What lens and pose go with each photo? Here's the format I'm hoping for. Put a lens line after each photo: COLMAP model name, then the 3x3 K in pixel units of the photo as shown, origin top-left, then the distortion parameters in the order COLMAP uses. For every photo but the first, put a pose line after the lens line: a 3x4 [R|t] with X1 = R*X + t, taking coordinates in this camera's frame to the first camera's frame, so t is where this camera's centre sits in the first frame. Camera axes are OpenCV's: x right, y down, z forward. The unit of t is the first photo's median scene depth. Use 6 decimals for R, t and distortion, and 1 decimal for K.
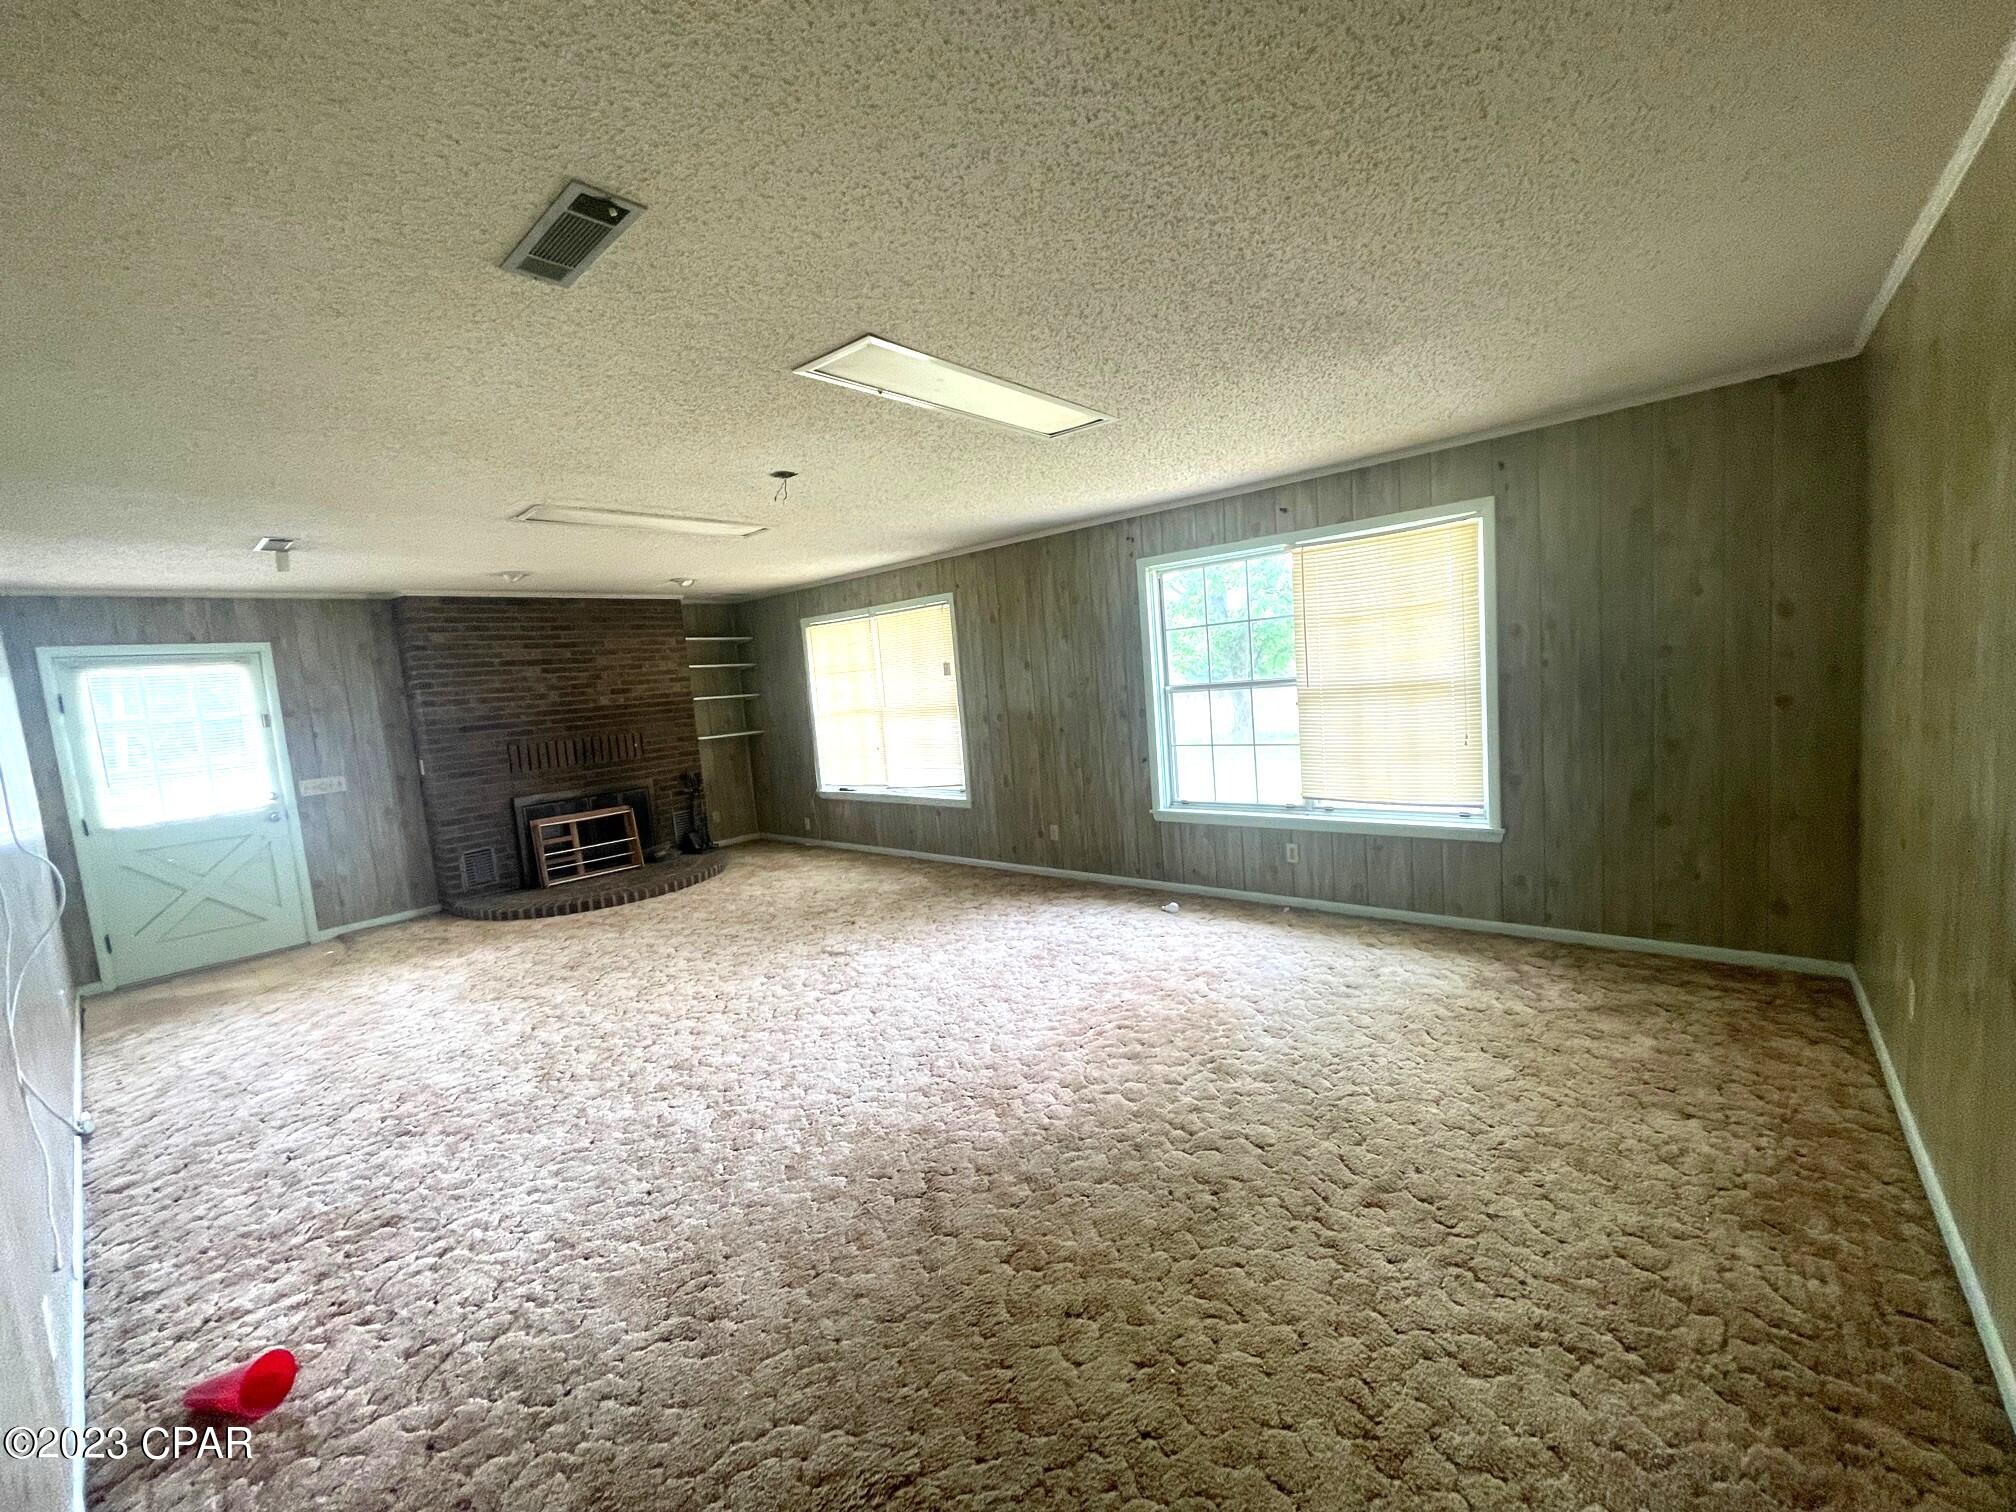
lens RADIAL K [[818.5, 0, 1004.6], [0, 818.5, 749.9], [0, 0, 1]] dist [-0.000238, -0.000726]
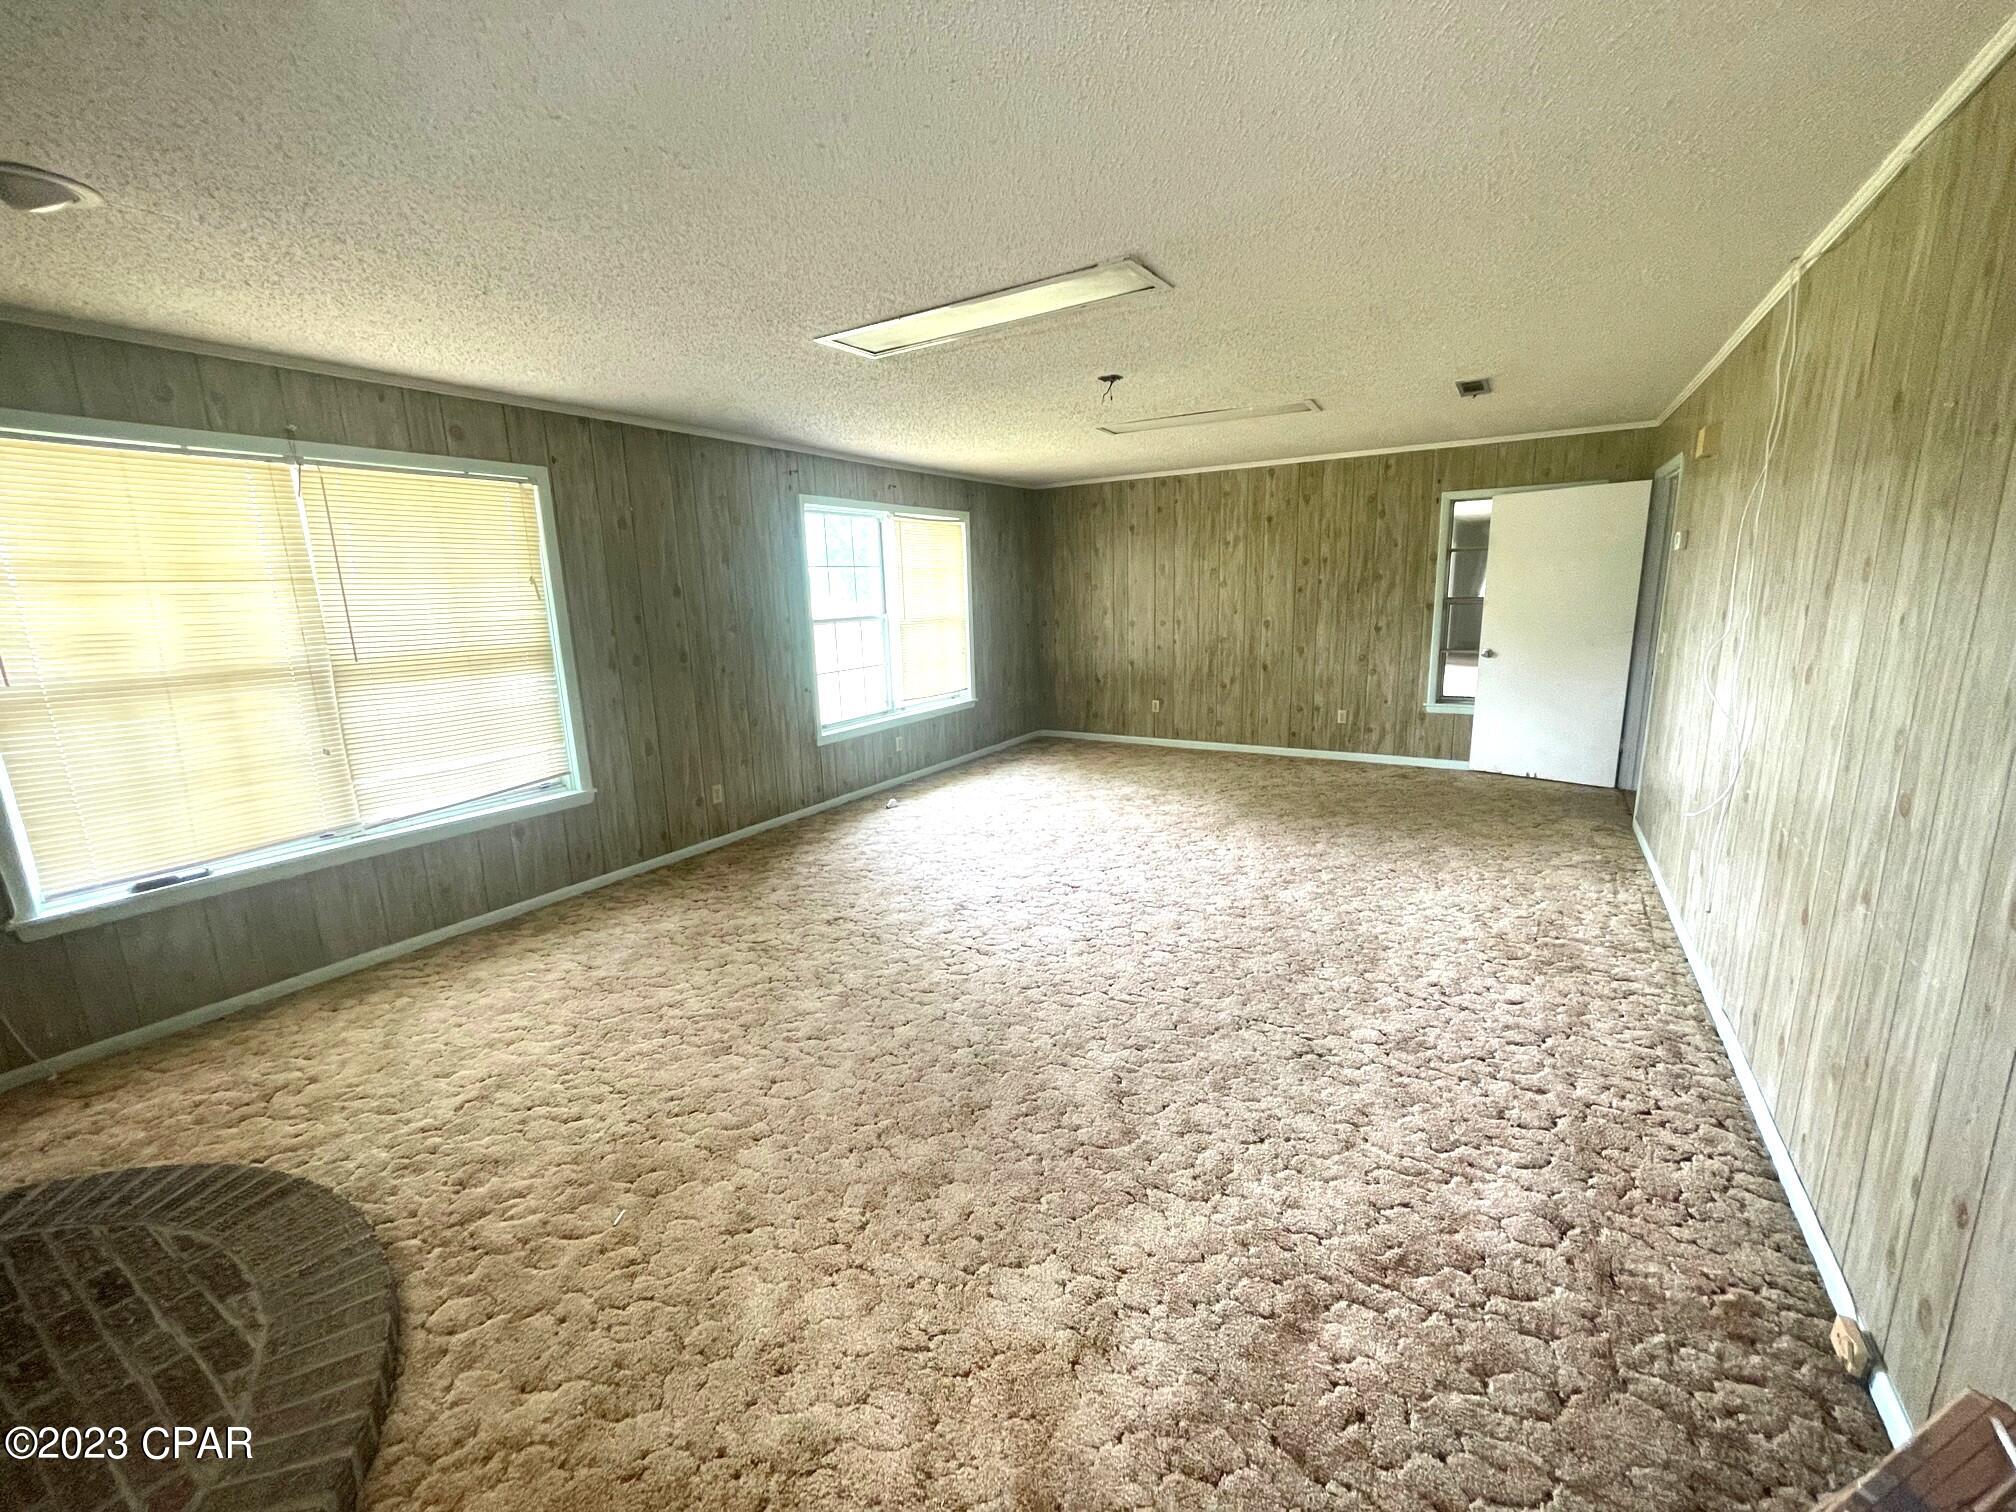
lens RADIAL K [[818.5, 0, 1004.5], [0, 818.5, 751.9], [0, 0, 1]] dist [-0.000238, -0.000726]
pose [[-0.158435, -0.109042, 0.981330, -0.748618], [0.136064, 0.981990, 0.131083, -0.011011], [-0.977949, 0.154292, -0.140745, 0.760845]]
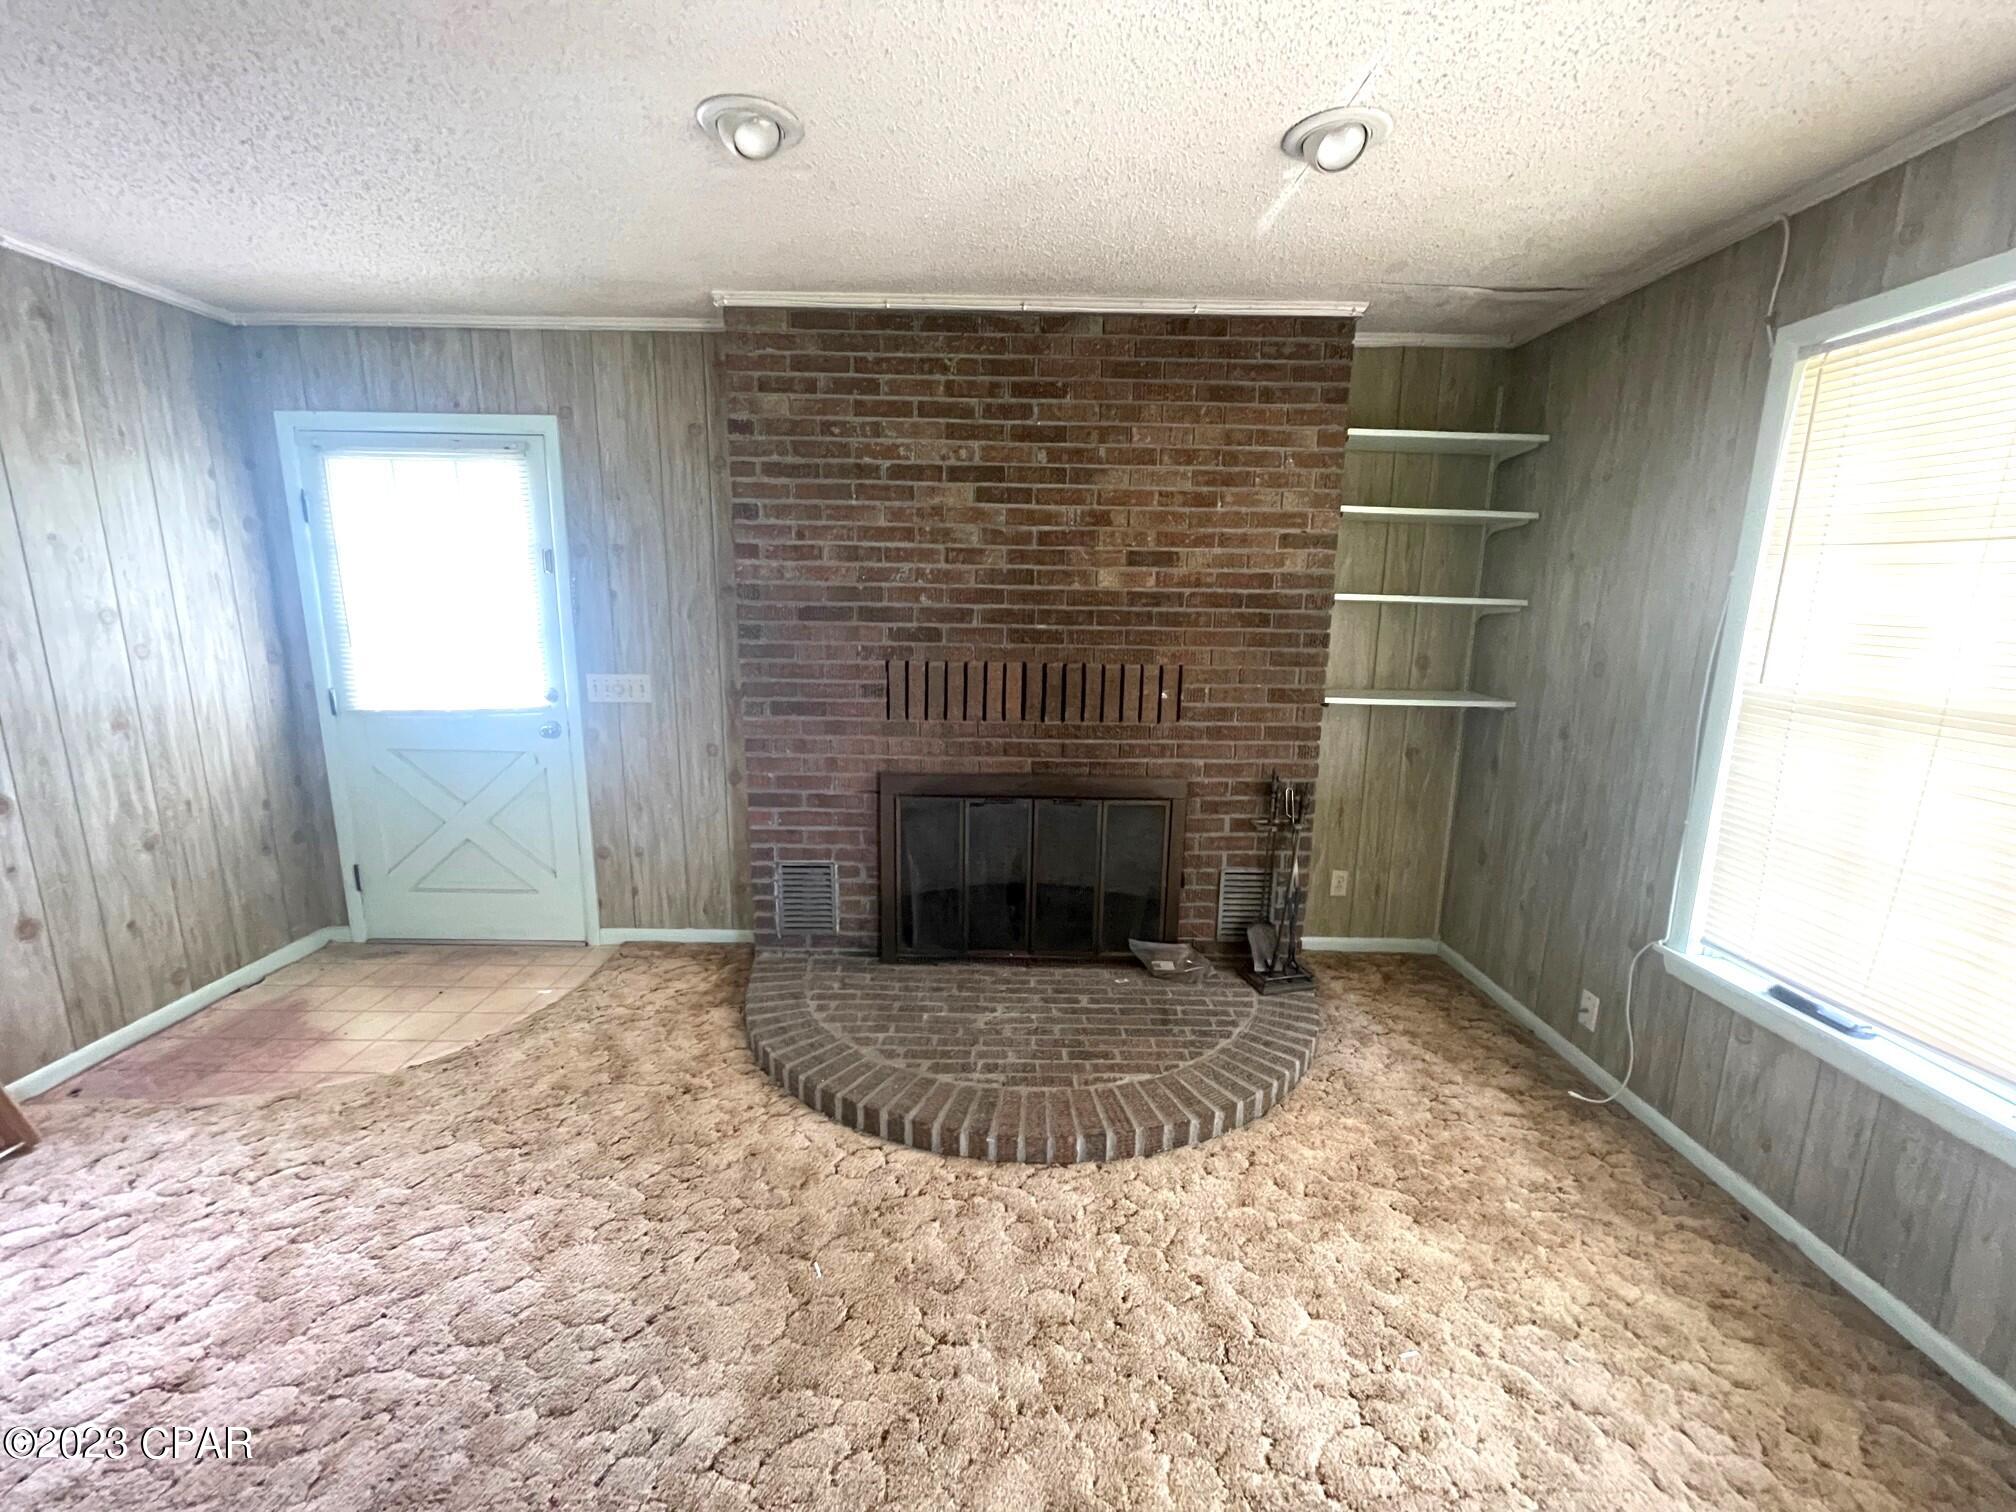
lens RADIAL K [[818.5, 0, 1002.8], [0, 818.5, 755.2], [0, 0, 1]] dist [-0.000238, -0.000726]
pose [[0.655478, 0.234974, -0.717730, -0.227478], [-0.137214, 0.971602, 0.192775, -0.050740], [0.742645, -0.027877, 0.669105, 0.751742]]
